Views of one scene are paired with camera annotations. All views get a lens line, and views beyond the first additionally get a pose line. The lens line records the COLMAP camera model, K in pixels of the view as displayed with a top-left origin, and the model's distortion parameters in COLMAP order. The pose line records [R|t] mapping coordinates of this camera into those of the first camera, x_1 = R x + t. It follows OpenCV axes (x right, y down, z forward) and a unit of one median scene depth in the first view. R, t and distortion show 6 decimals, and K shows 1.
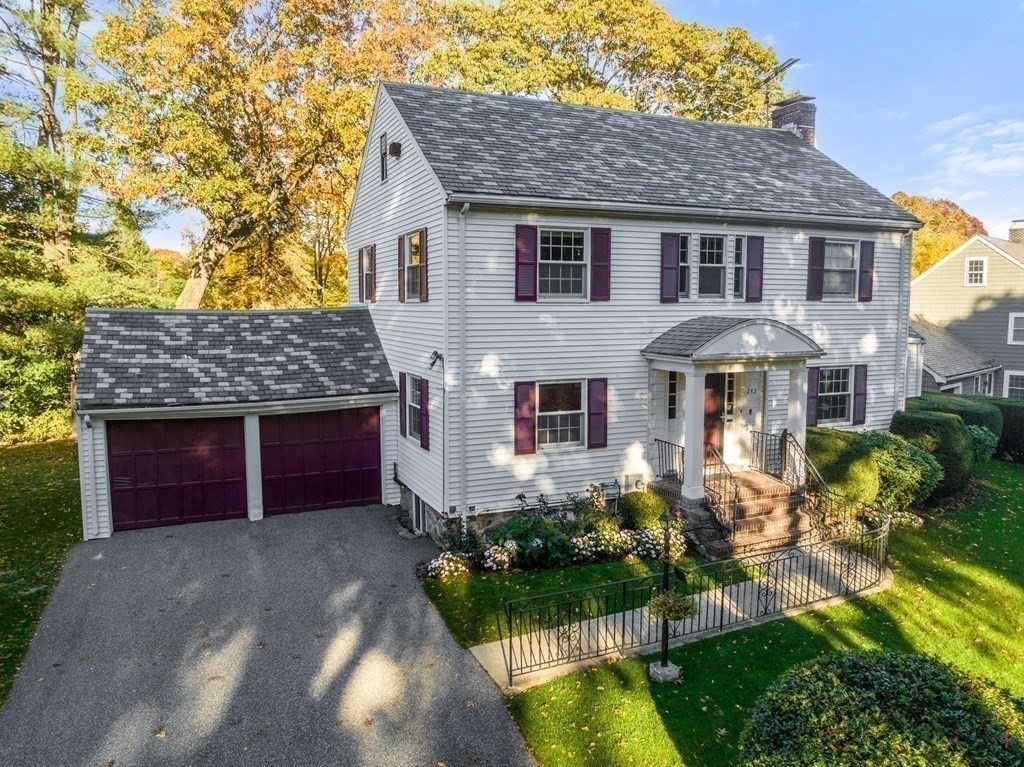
lens RADIAL K [[721.5, 0, 503.6], [0, 721.5, 384.5], [0, 0, 1]] dist [-0.007331, -0.017459]
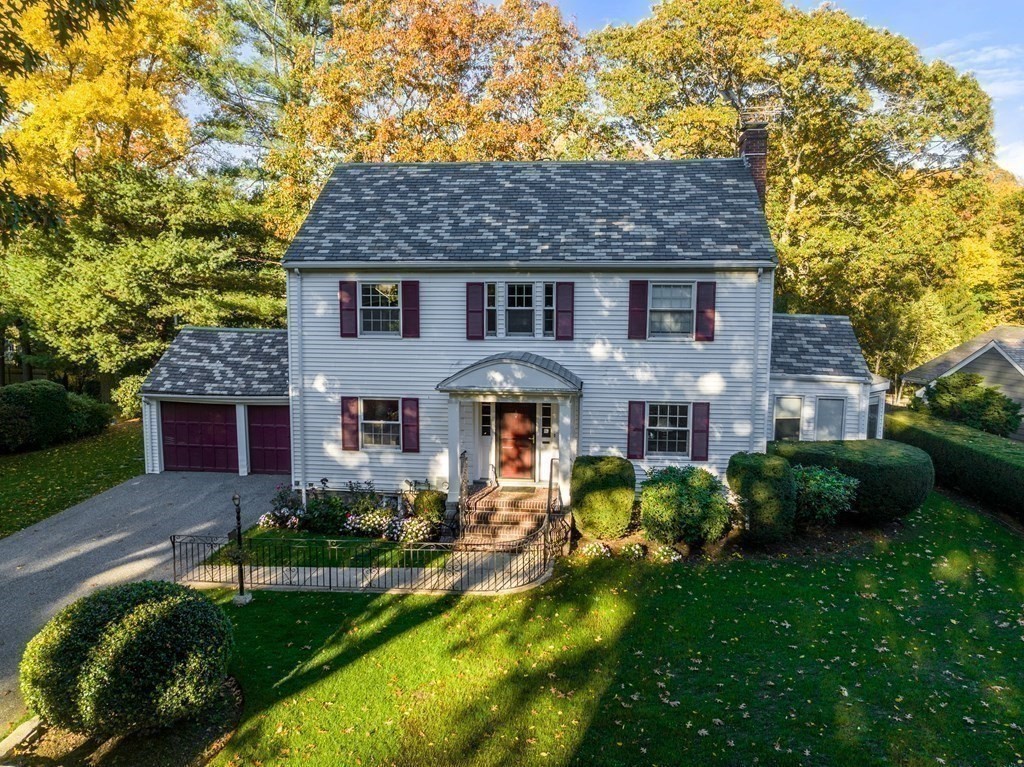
lens RADIAL K [[721.5, 0, 511.4], [0, 721.5, 376.9], [0, 0, 1]] dist [-0.007331, -0.017459]
pose [[0.873411, 0.061895, -0.483035, 0.879675], [-0.059057, 0.998032, 0.021100, -0.081203], [0.483390, 0.010098, 0.875347, -0.030005]]
